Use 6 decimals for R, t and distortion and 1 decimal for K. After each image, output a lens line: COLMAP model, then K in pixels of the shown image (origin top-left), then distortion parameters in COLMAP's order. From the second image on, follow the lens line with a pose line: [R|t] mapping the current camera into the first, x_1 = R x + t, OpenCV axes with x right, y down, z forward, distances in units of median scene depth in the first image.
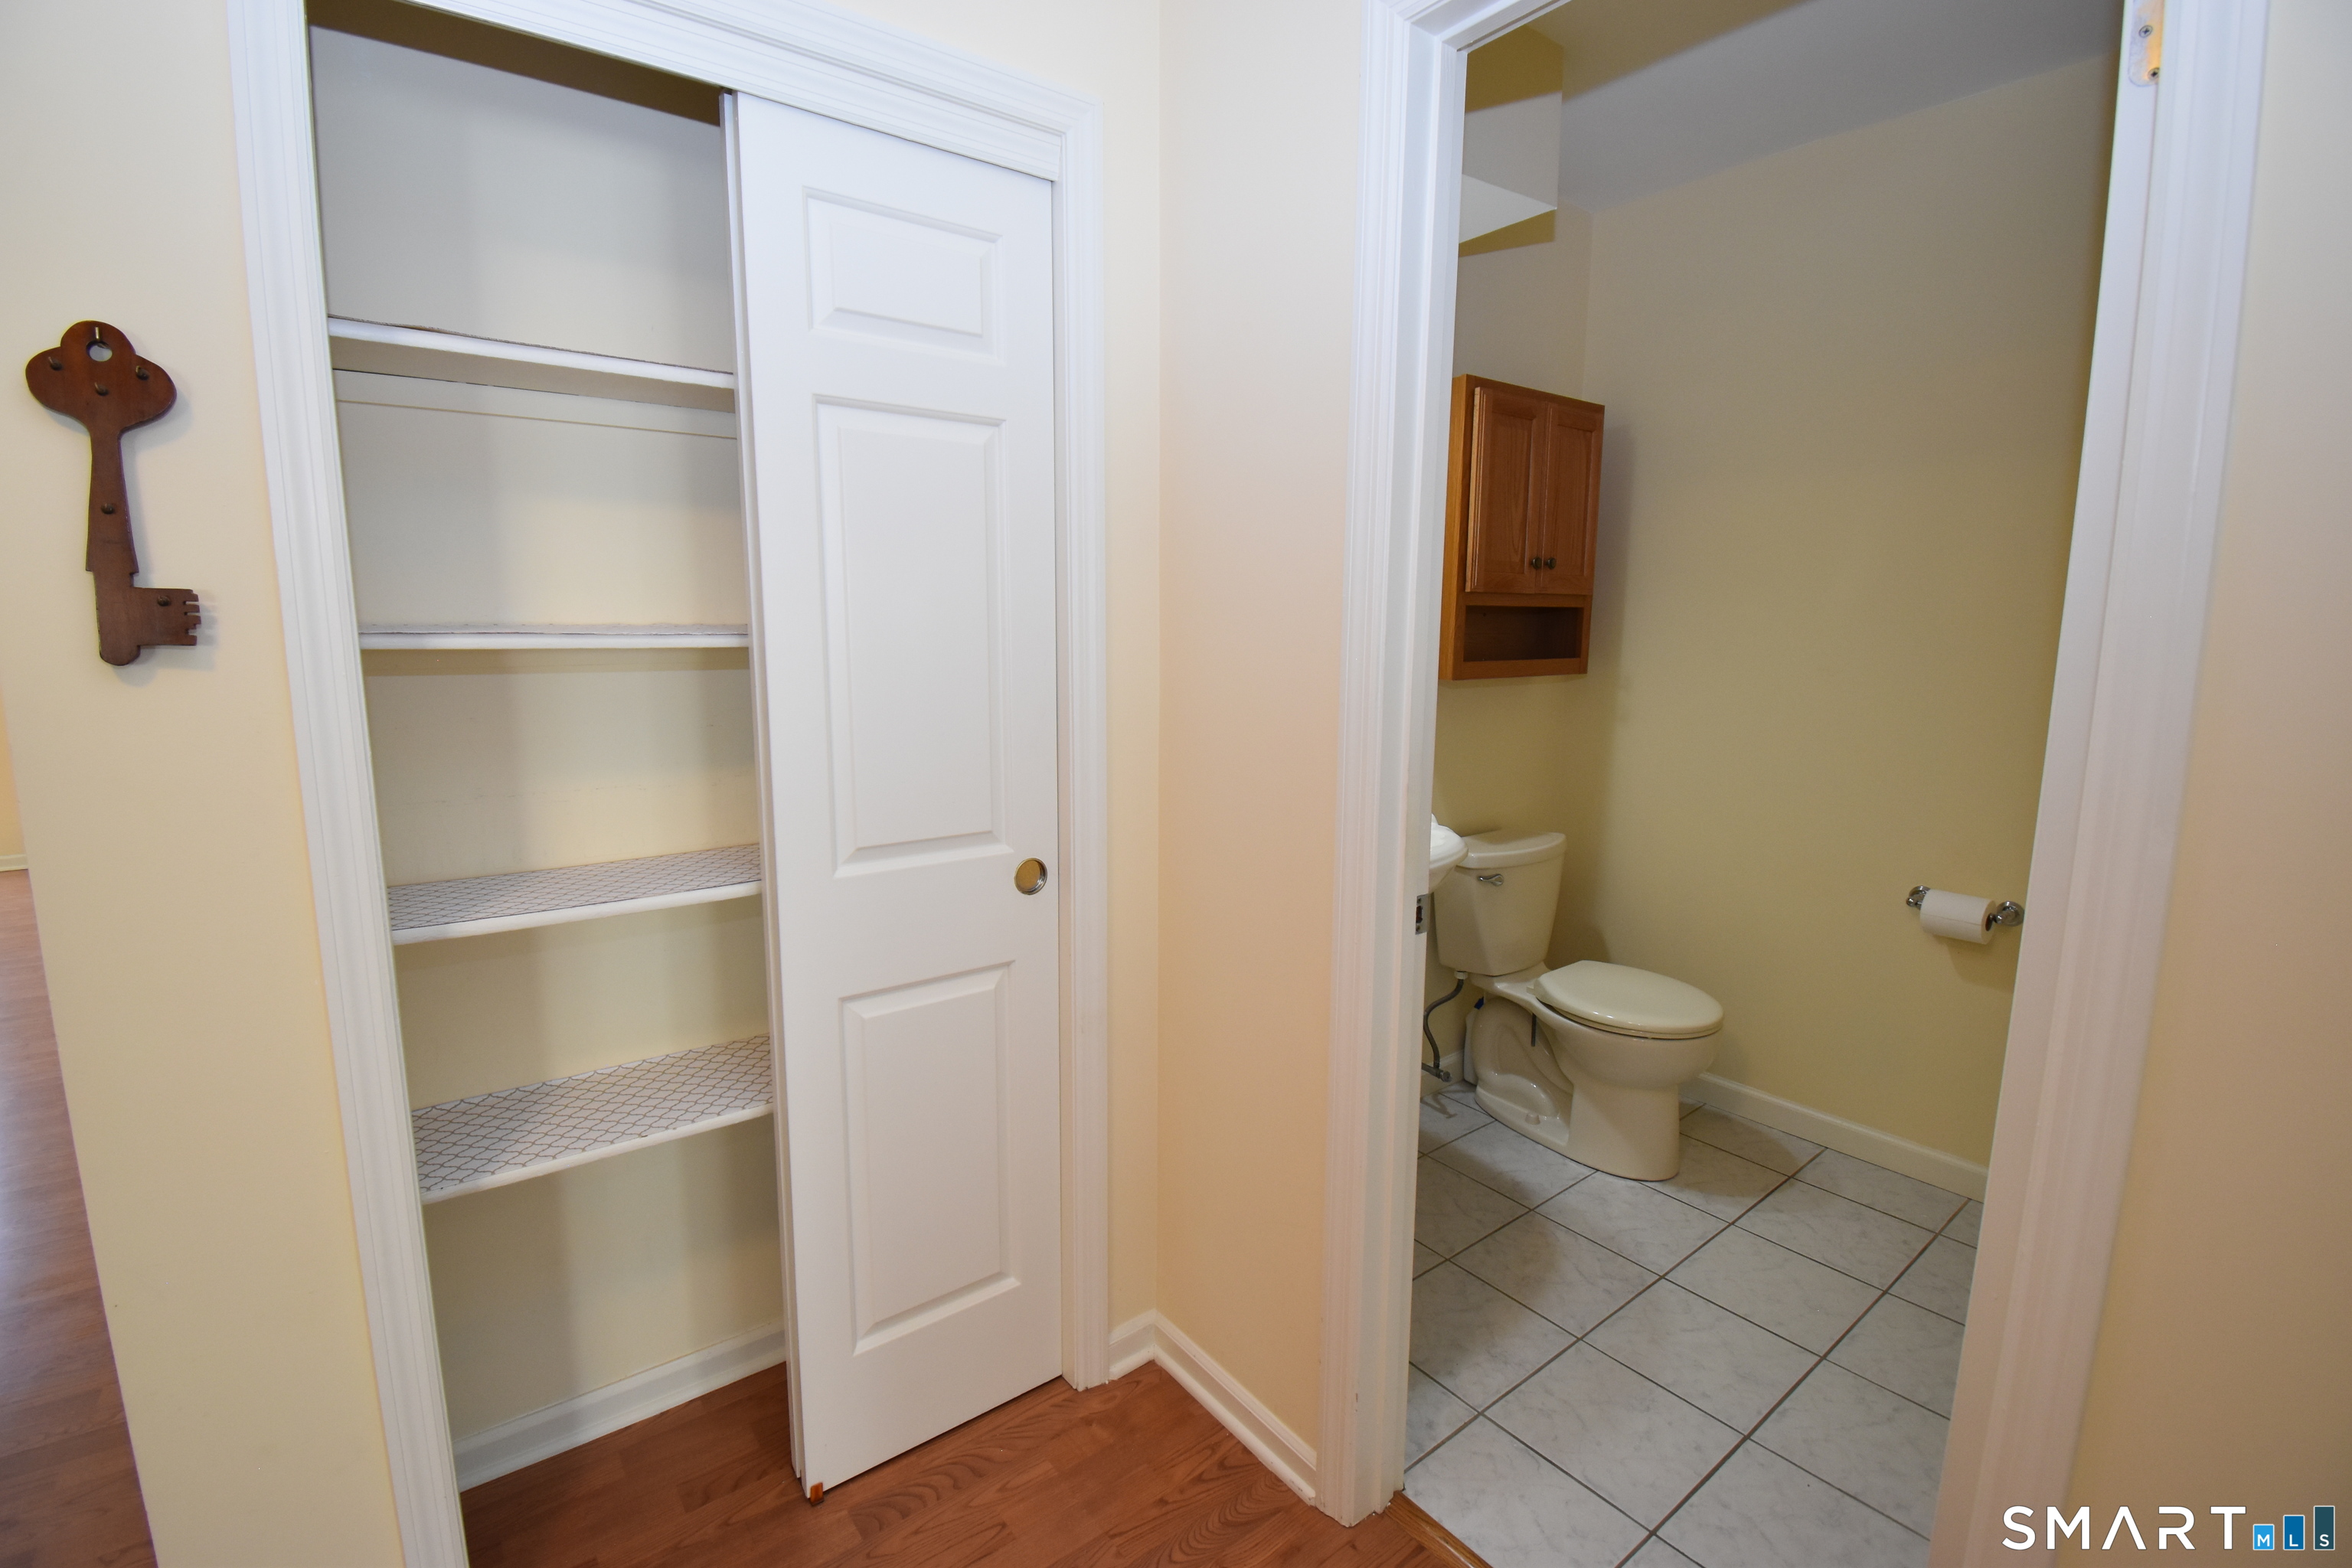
lens RADIAL K [[1055.3, 0, 1165.9], [0, 1055.3, 778.7], [0, 0, 1]] dist [0.024121, -0.028590]
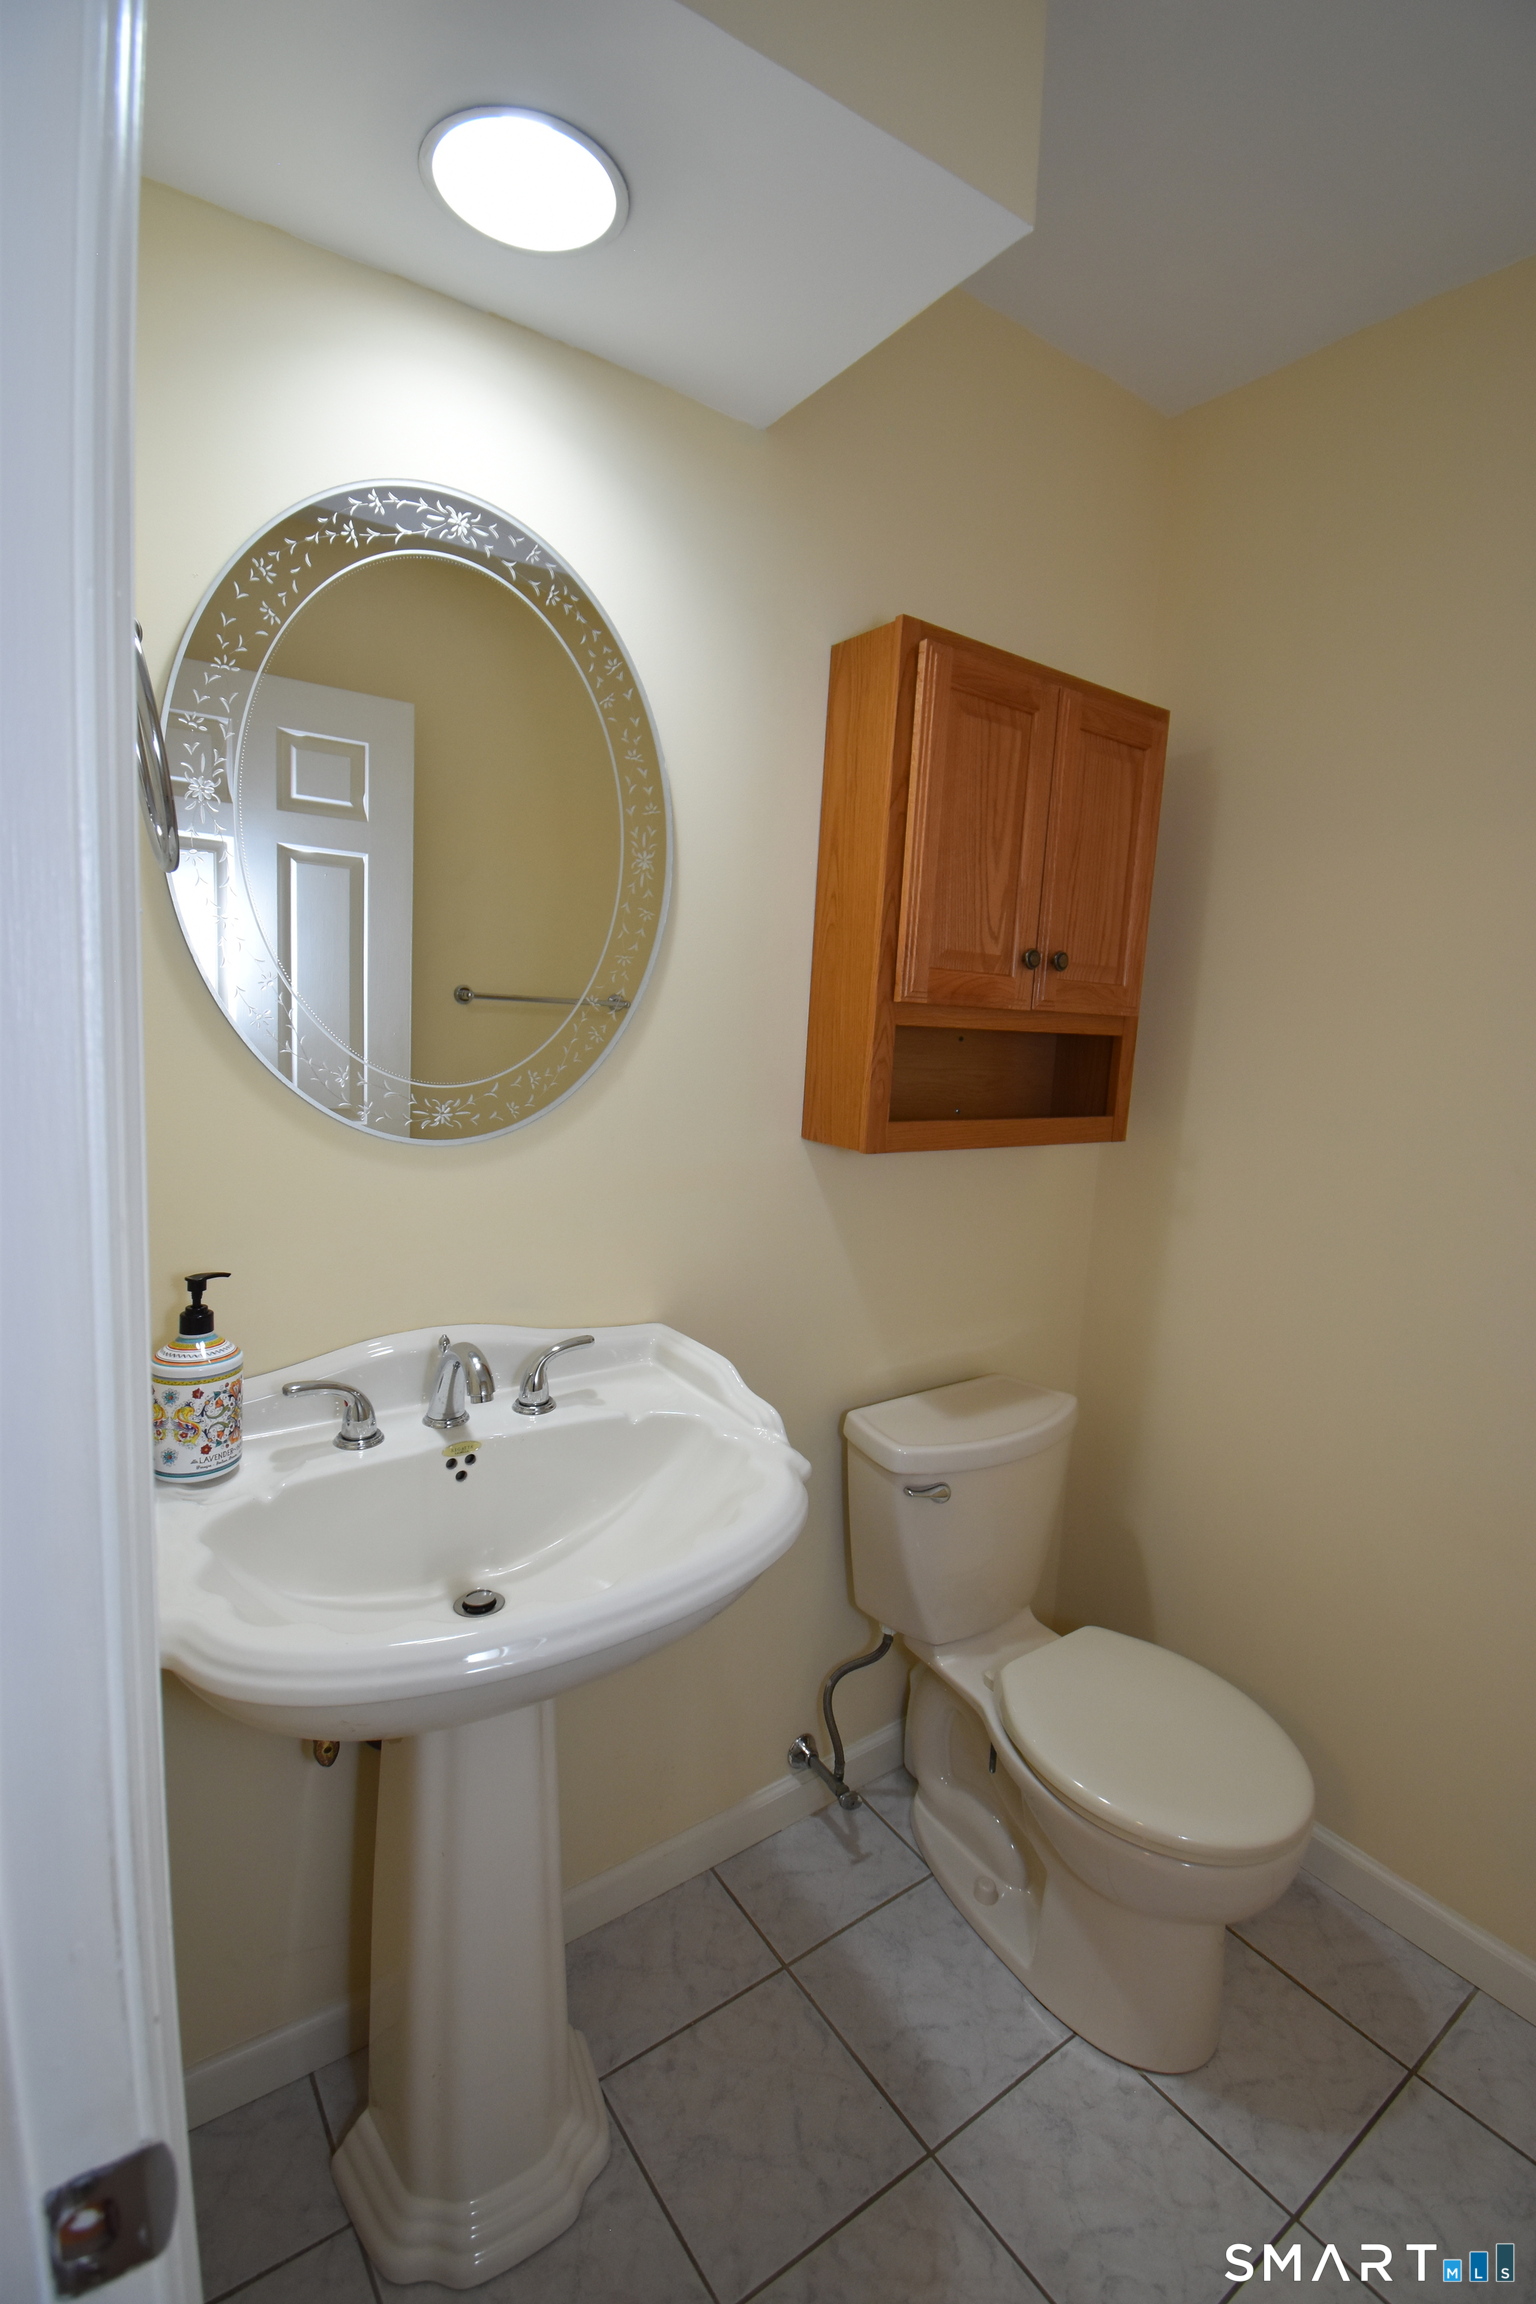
lens RADIAL K [[1021.9, 0, 771.6], [0, 1021.9, 1153.3], [0, 0, 1]] dist [0.020133, -0.026730]
pose [[0.998064, 0.053398, -0.031898, 0.227581], [-0.053828, 0.998468, -0.012794, -0.079836], [0.031166, 0.014487, 0.999409, 0.423943]]
